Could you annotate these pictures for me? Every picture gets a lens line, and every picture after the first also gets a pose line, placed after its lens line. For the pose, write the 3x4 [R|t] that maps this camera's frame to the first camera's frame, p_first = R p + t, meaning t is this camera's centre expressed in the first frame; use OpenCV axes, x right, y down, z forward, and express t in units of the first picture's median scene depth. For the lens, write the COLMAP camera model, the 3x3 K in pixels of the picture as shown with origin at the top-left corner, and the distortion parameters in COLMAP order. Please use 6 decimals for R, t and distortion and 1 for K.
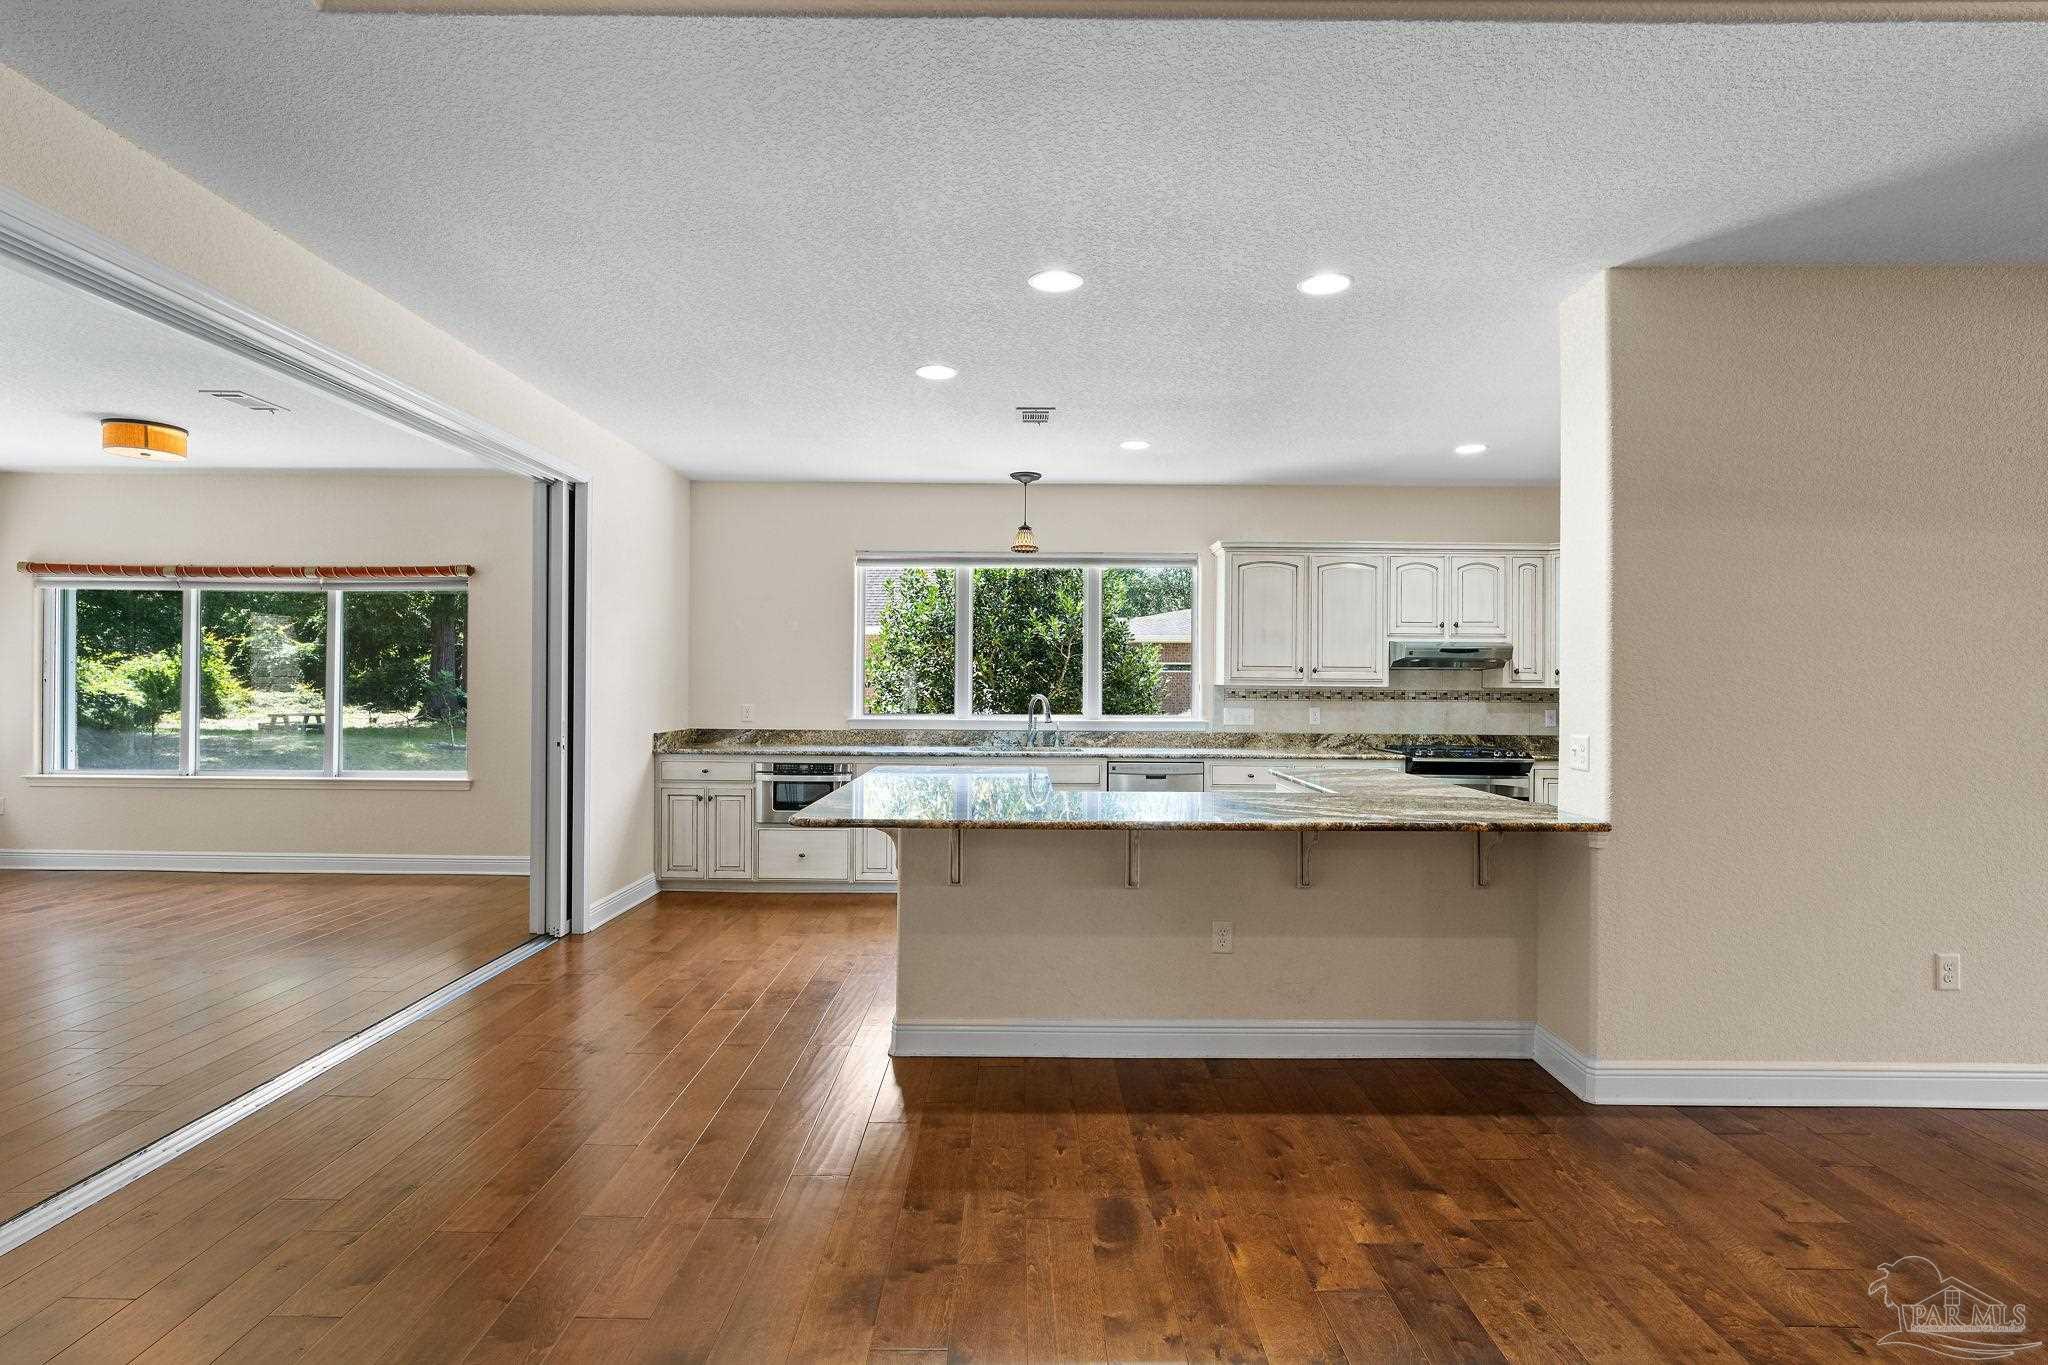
lens RADIAL K [[992.0, 0, 1020.8], [0, 992.0, 682.2], [0, 0, 1]] dist [-0.003103, -0.000207]
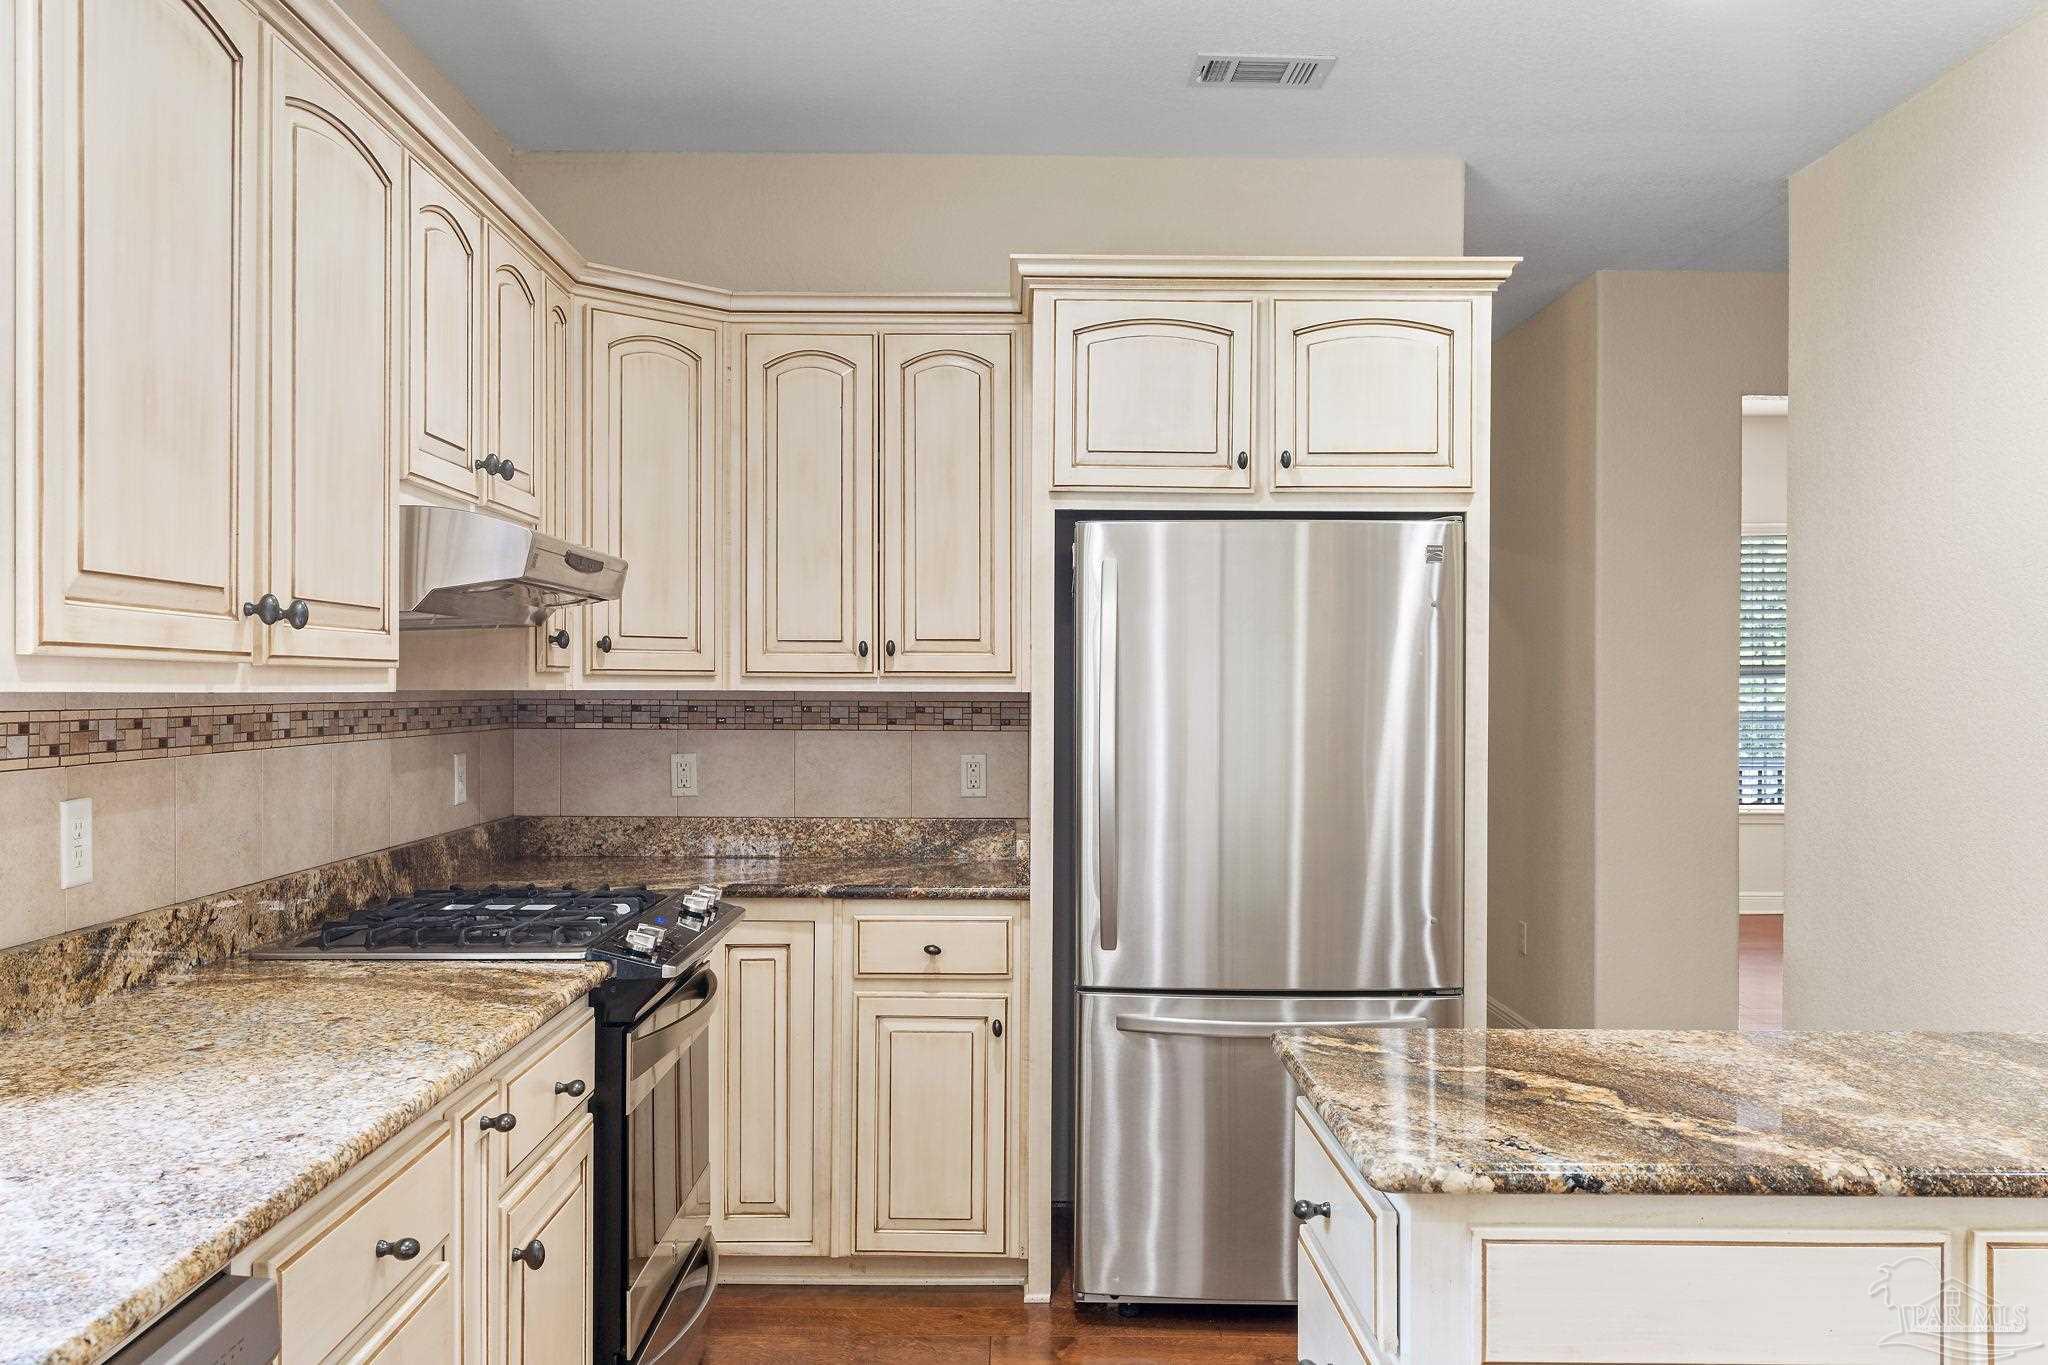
lens RADIAL K [[1712.7, 0, 1022.2], [0, 1712.7, 685.4], [0, 0, 1]] dist [-0.012239, -0.000630]
pose [[0.003512, -0.007789, 0.999963, -0.050815], [-0.006071, 0.999951, 0.007811, -0.001221], [-0.999975, -0.006099, 0.003464, 0.848095]]
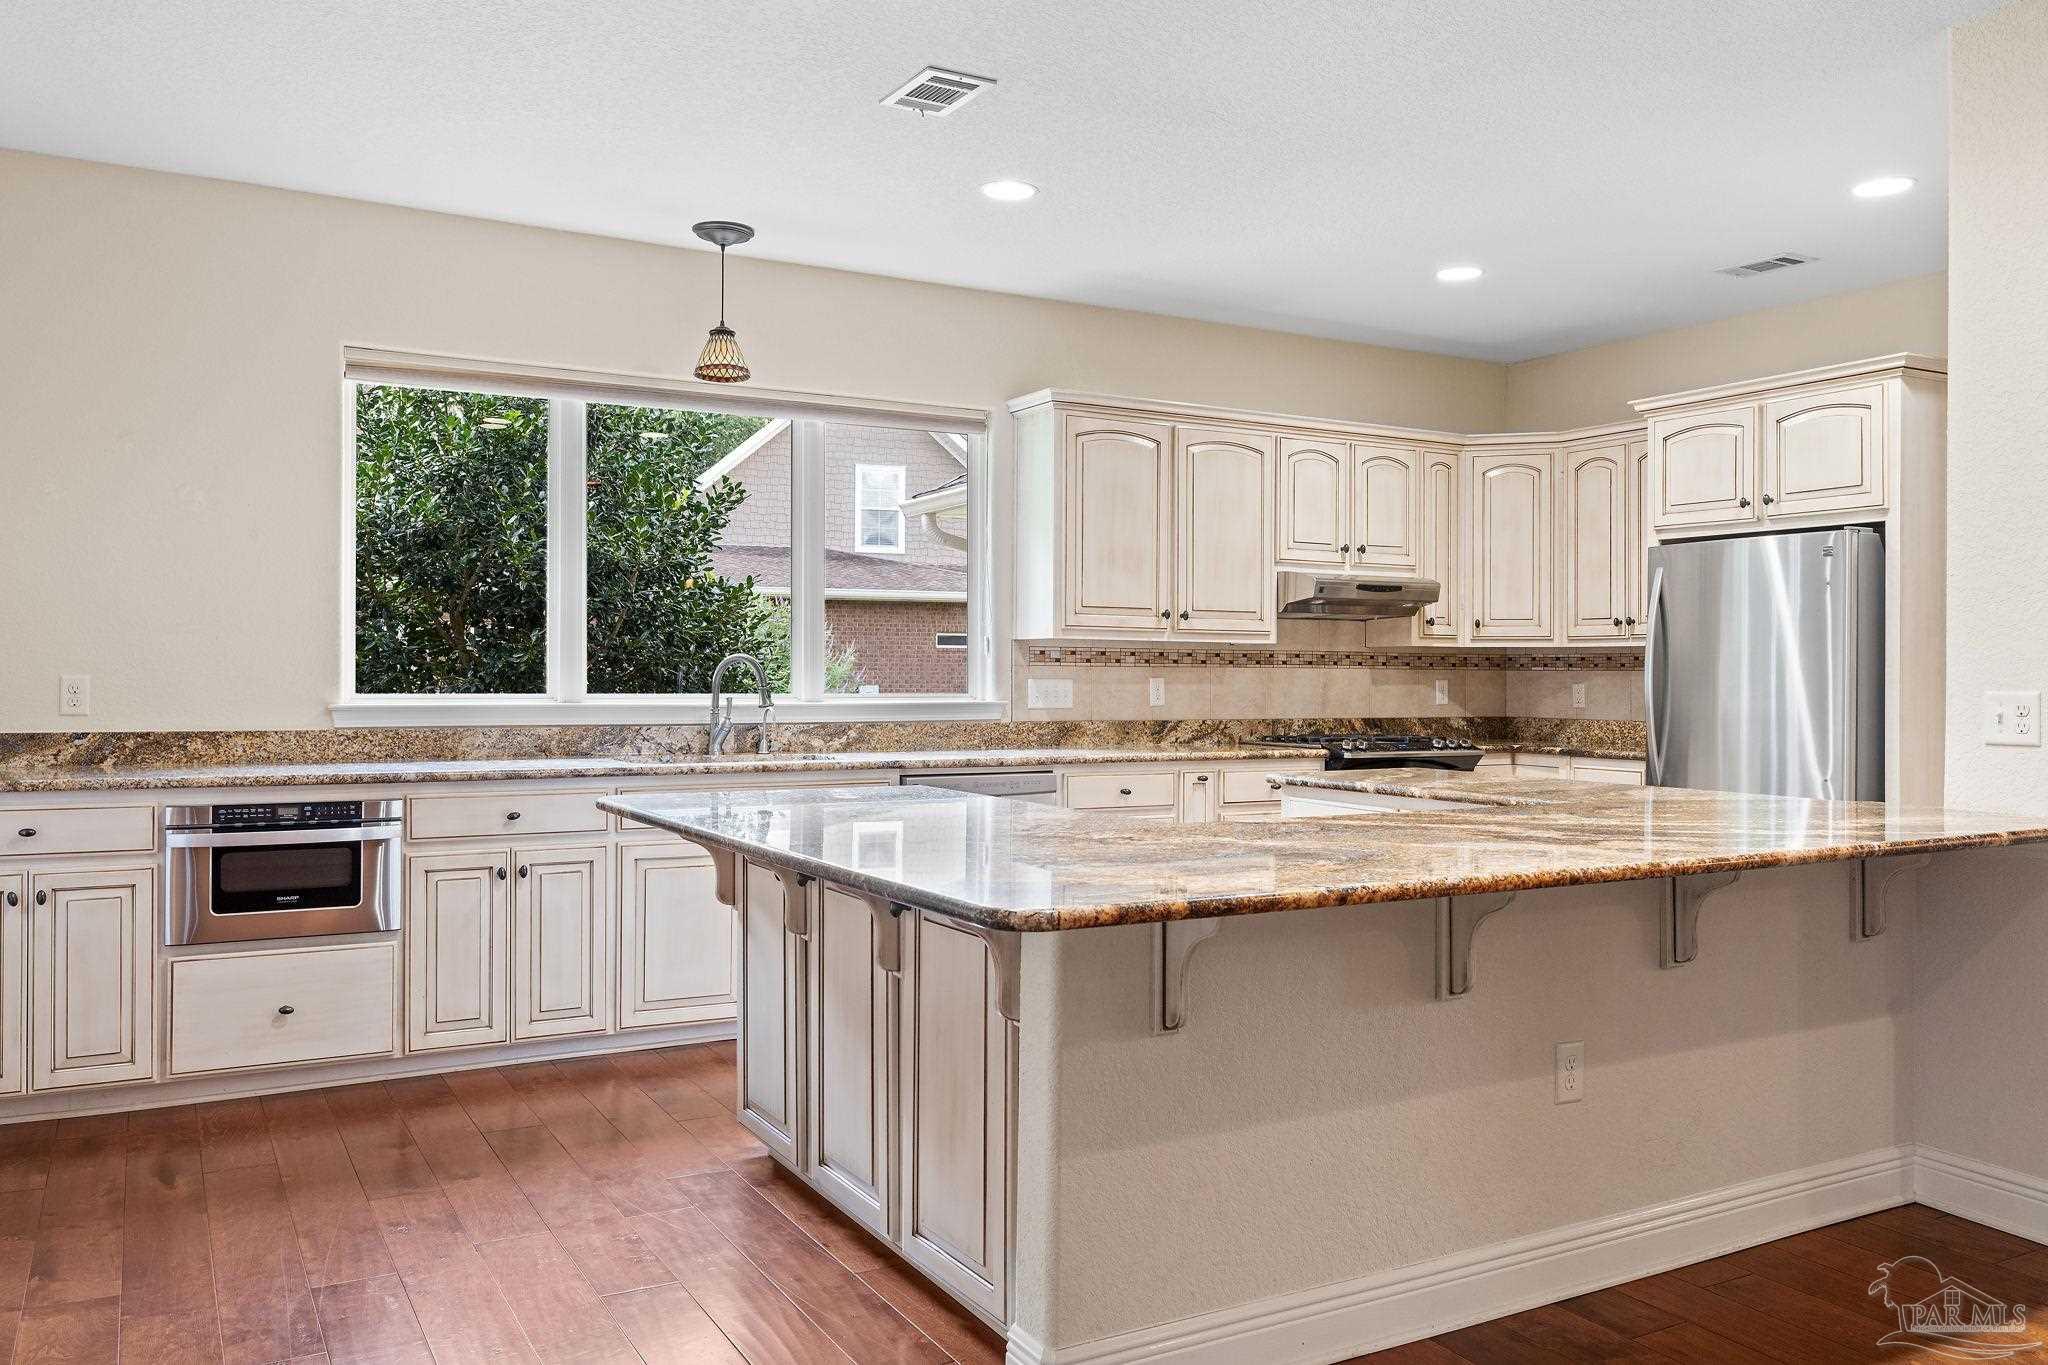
lens RADIAL K [[1541.3, 0, 1019.1], [0, 1541.3, 674.1], [0, 0, 1]] dist [0.008121, 0.001314]
pose [[0.873016, -0.002911, 0.487683, -0.254570], [-0.000232, 0.999980, 0.006385, 0.018090], [-0.487692, -0.005687, 0.872997, 0.221099]]
